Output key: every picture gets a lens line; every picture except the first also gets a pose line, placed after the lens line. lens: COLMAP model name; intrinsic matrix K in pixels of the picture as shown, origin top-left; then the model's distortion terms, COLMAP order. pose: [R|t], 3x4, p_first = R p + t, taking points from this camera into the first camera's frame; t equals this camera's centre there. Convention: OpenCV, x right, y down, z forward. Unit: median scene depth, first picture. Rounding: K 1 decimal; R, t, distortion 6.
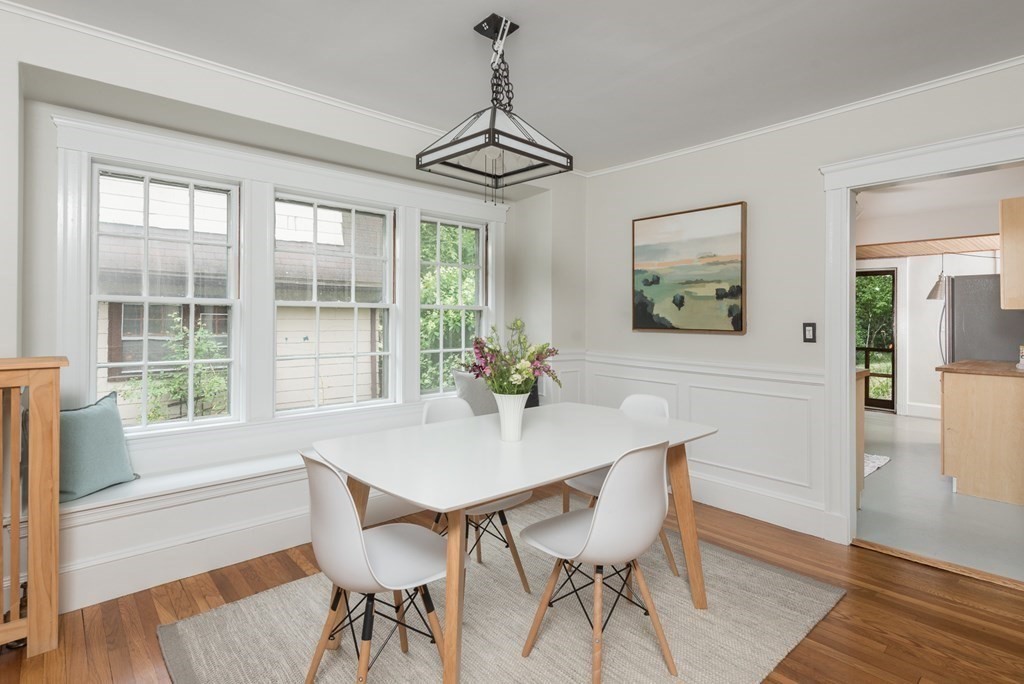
lens RADIAL K [[493.1, 0, 512.7], [0, 493.1, 336.0], [0, 0, 1]] dist [-0.000127, -0.000563]
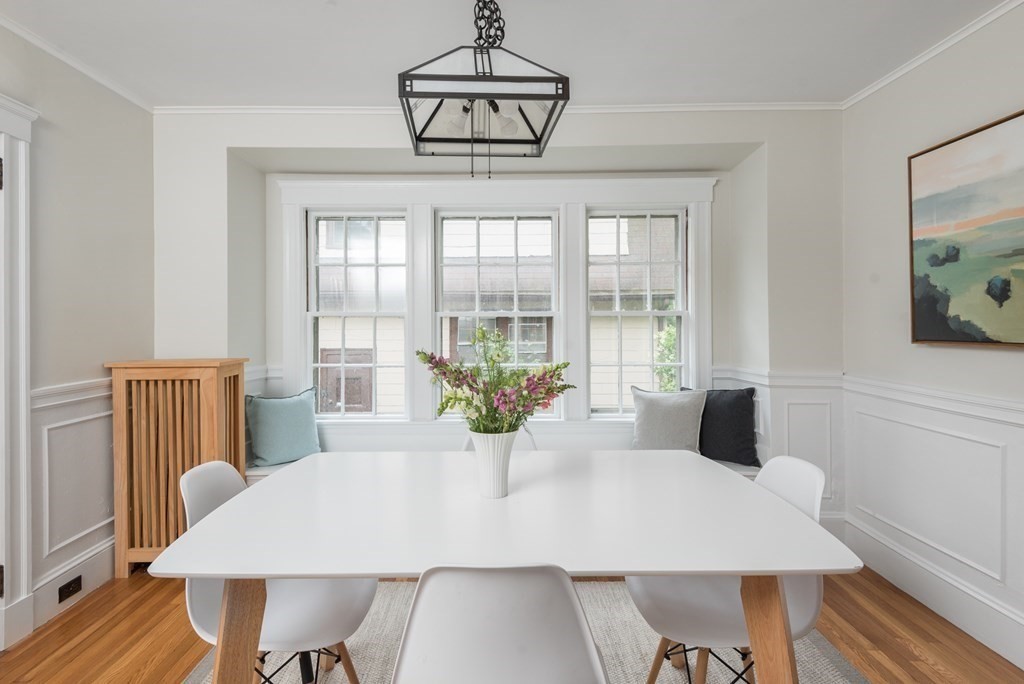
lens RADIAL K [[477.7, 0, 515.3], [0, 477.7, 341.0], [0, 0, 1]] dist [0.007765, -0.006572]
pose [[0.756864, 0.009805, -0.653499, 0.263810], [-0.014225, 0.999898, -0.001473, -0.007621], [0.653418, 0.010411, 0.756926, 0.260989]]
